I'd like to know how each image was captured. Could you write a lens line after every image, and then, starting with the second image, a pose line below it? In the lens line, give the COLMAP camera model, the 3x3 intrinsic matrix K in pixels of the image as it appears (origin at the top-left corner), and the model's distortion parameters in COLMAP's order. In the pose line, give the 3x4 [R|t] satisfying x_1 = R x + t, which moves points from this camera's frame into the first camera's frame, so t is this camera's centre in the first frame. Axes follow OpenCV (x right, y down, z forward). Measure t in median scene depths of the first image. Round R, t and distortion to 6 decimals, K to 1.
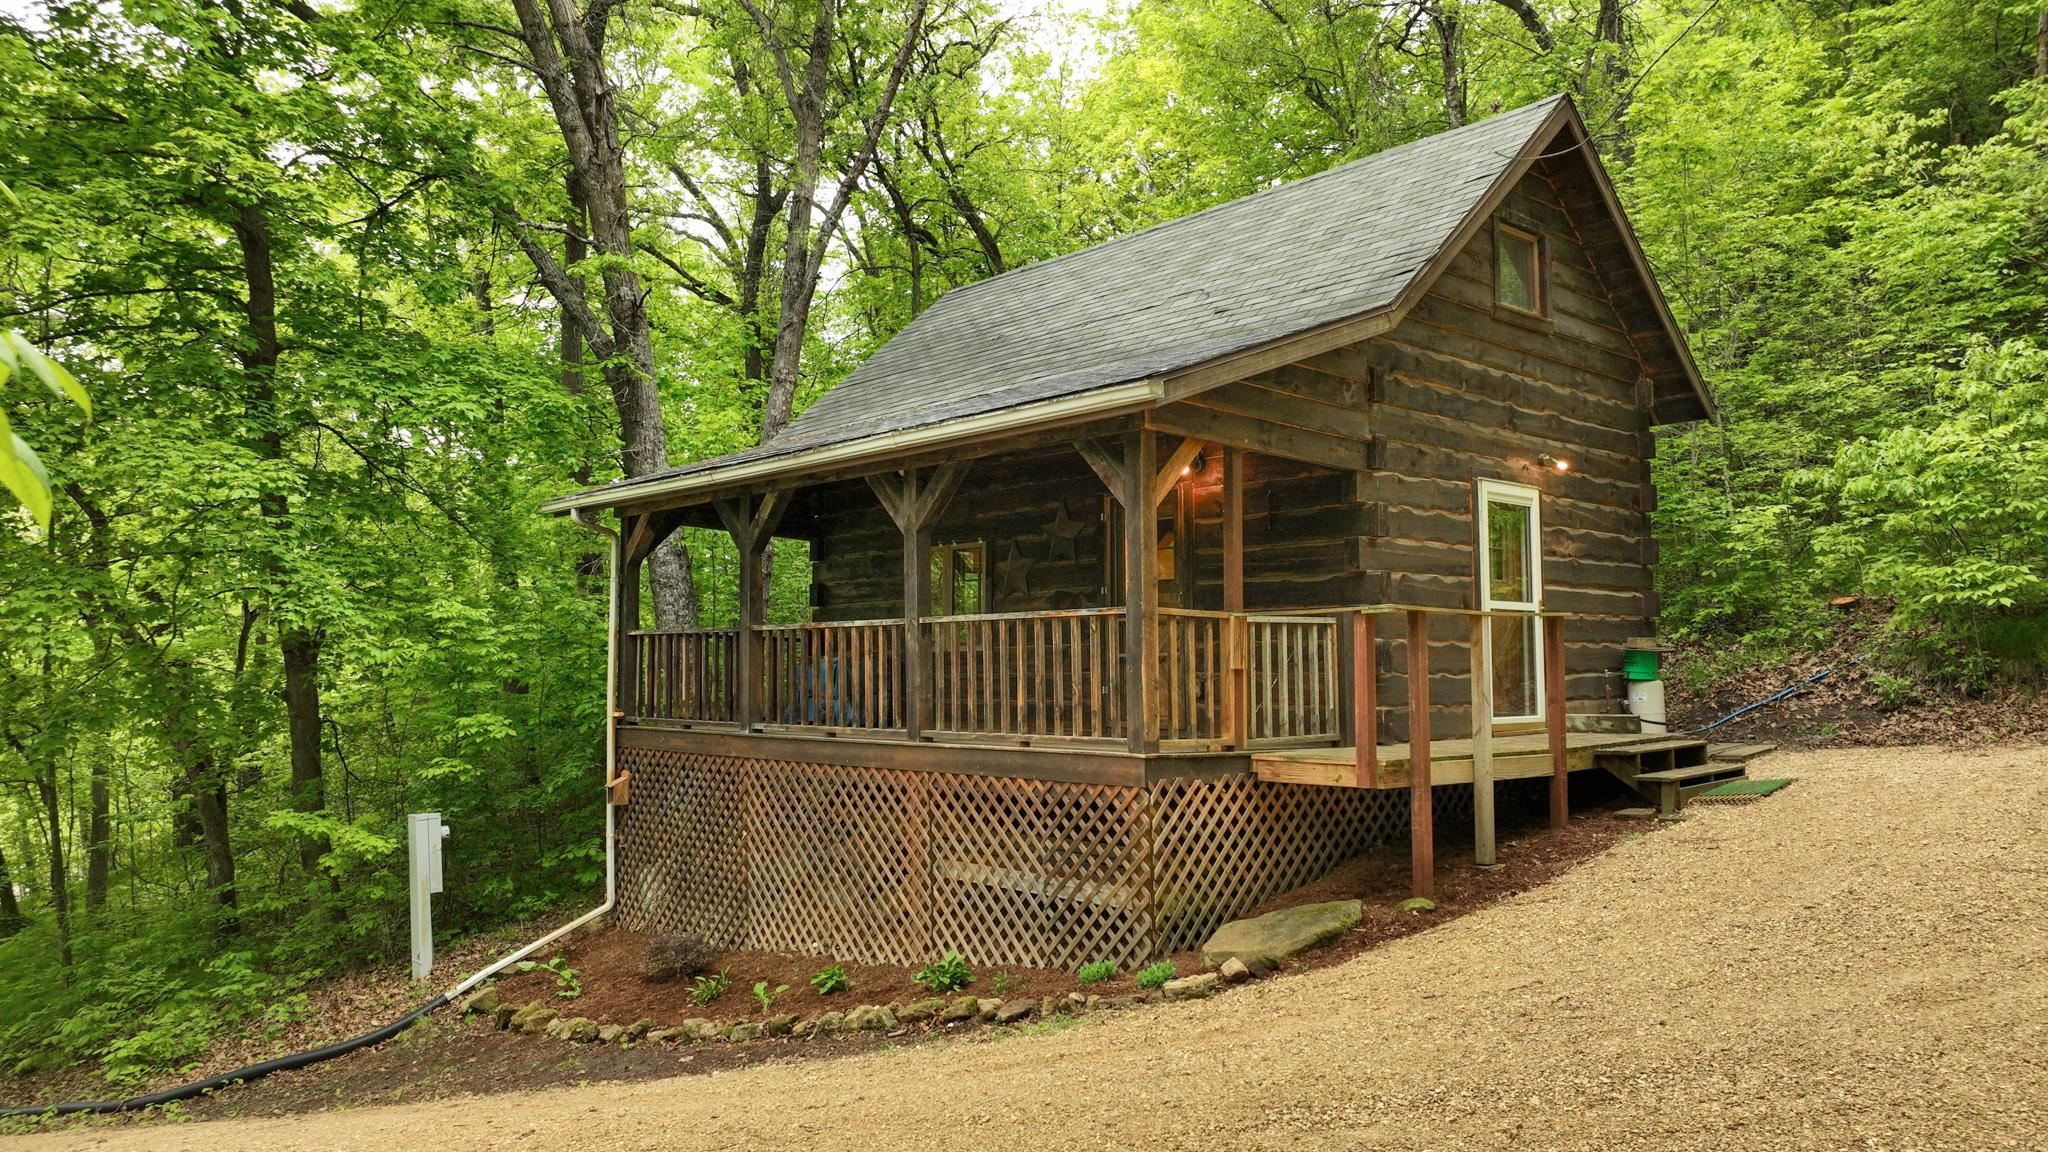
lens RADIAL K [[1448.7, 0, 1024.1], [0, 1448.7, 579.2], [0, 0, 1]] dist [0.000957, 0.000112]
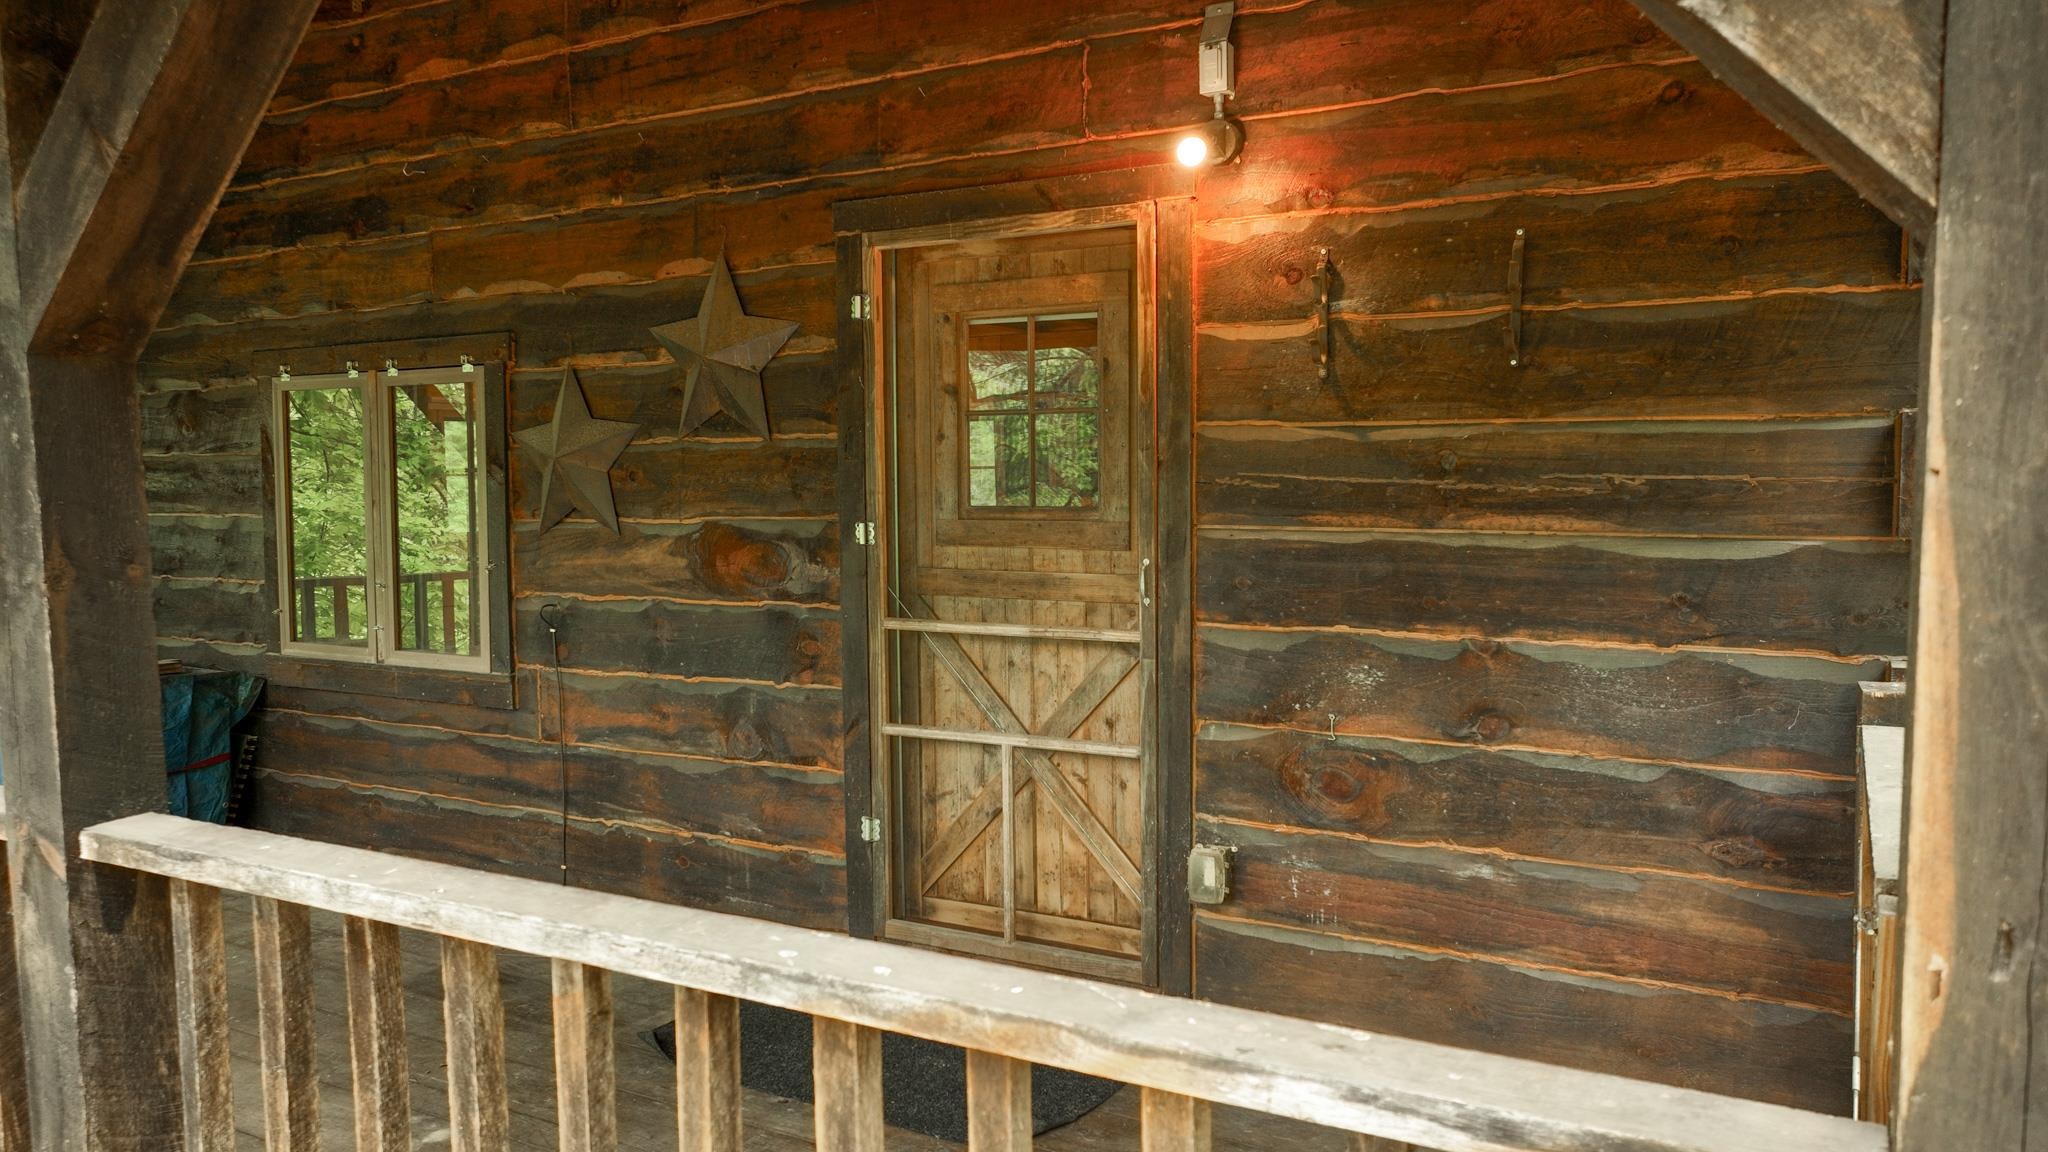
lens RADIAL K [[1448.7, 0, 1023.5], [0, 1448.7, 577.8], [0, 0, 1]] dist [0.000957, 0.000112]
pose [[0.950533, -0.025135, 0.309604, -0.011839], [-0.017638, 0.990745, 0.134583, -0.025169], [-0.310121, -0.133387, 0.941293, 0.621390]]
